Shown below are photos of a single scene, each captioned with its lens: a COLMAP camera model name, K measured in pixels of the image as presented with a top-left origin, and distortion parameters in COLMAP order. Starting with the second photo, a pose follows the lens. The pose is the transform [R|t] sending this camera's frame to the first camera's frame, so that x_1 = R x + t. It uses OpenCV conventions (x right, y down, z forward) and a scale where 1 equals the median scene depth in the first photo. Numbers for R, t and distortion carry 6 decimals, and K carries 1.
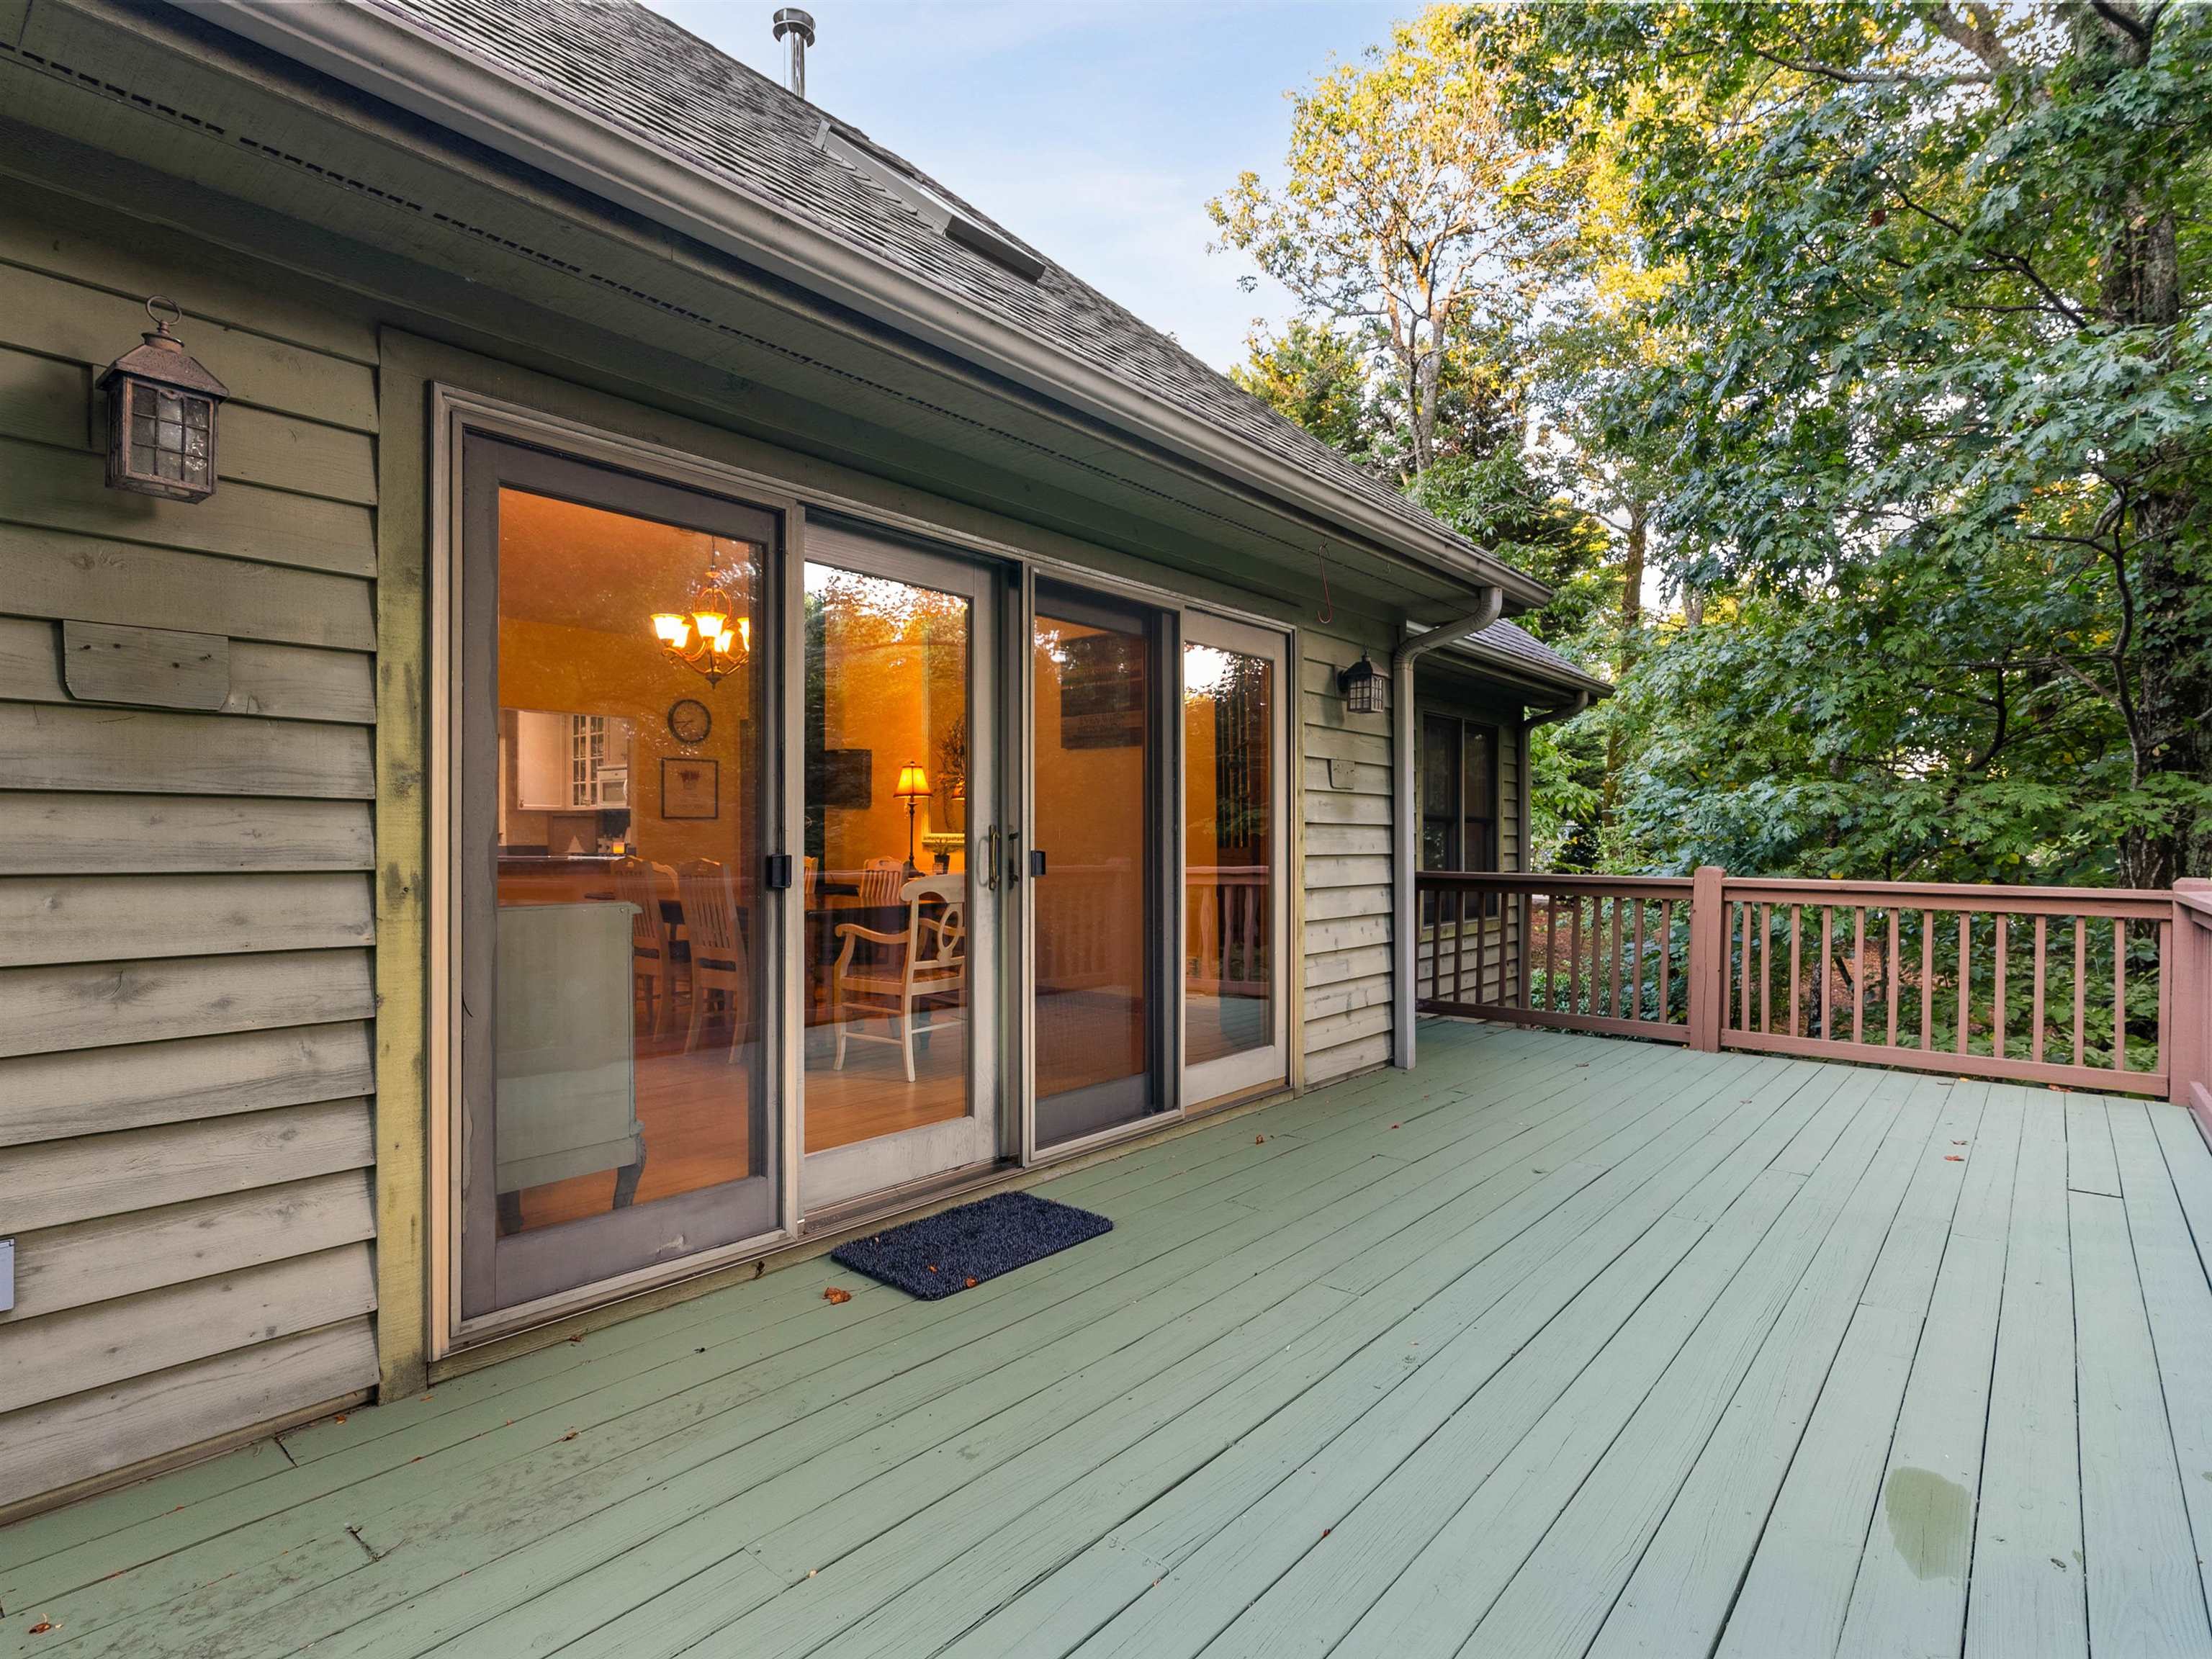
lens RADIAL K [[1125.8, 0, 1102.7], [0, 1125.8, 835.1], [0, 0, 1]] dist [-0.004306, 0.000715]
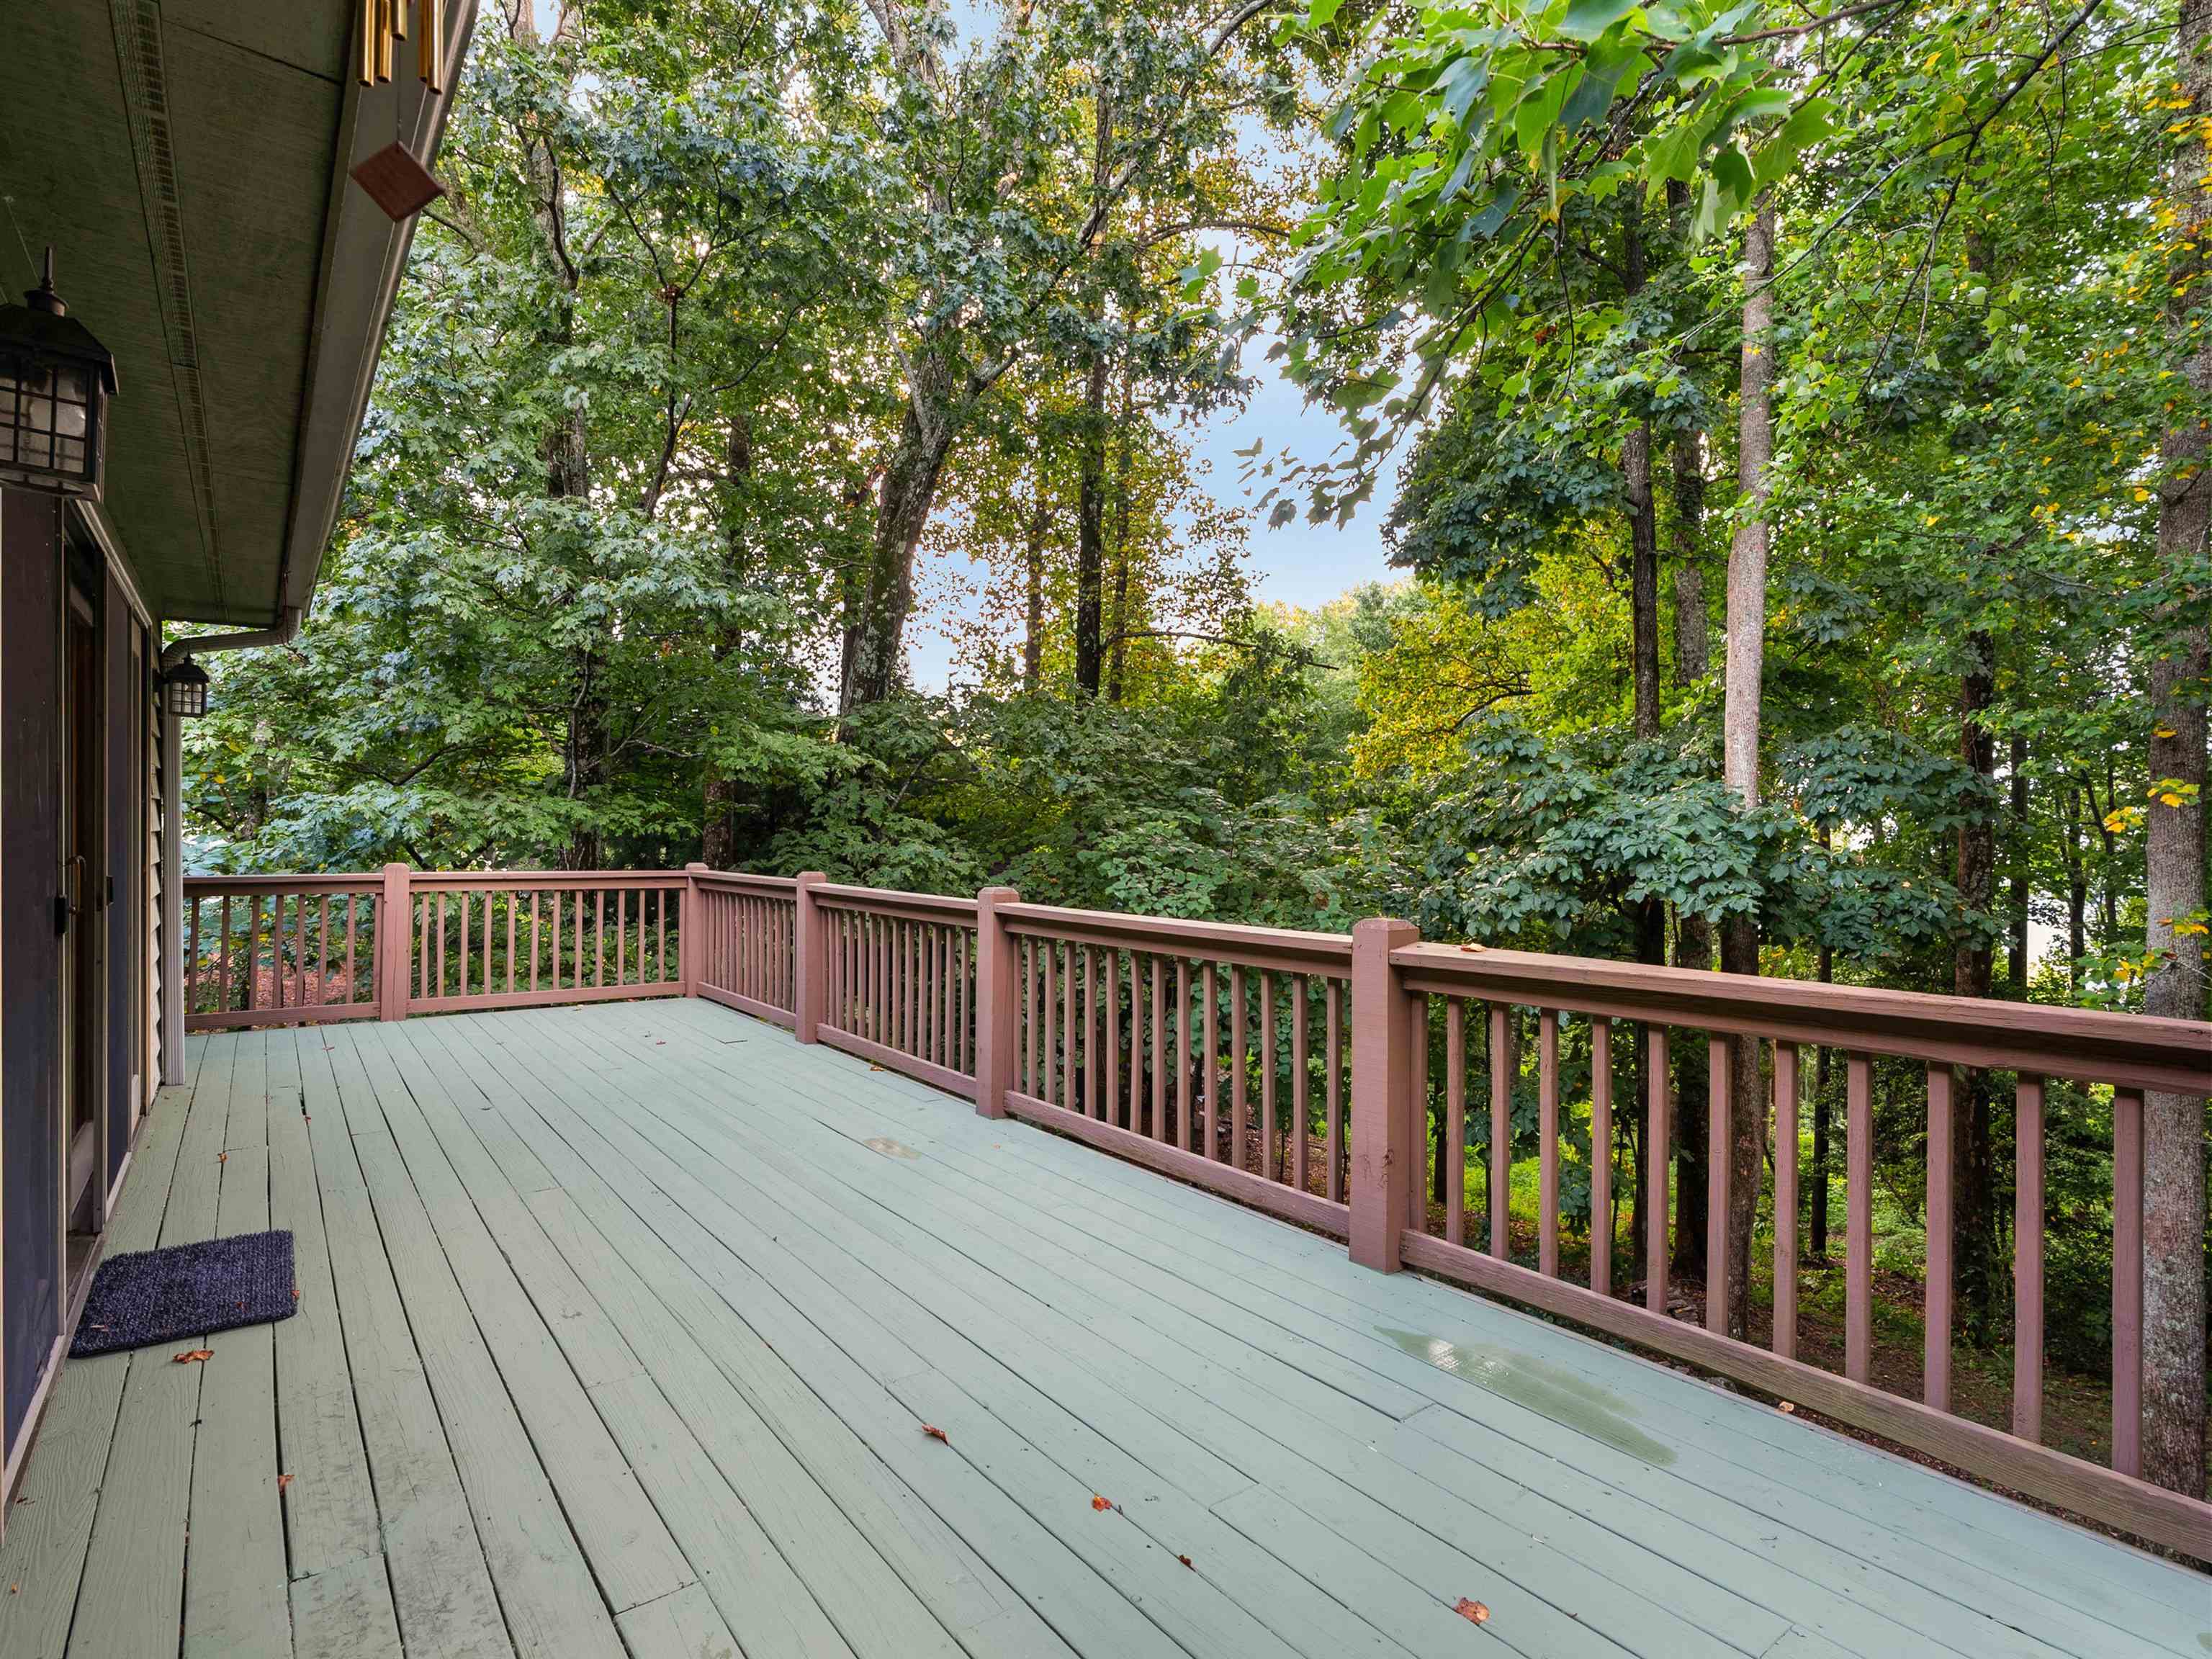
lens RADIAL K [[1125.8, 0, 1107.2], [0, 1125.8, 826.5], [0, 0, 1]] dist [-0.004306, 0.000715]
pose [[0.208421, 0.000384, 0.978039, -0.513439], [-0.007377, 0.999972, 0.001179, -0.019863], [-0.978011, -0.007461, 0.208418, 0.033708]]
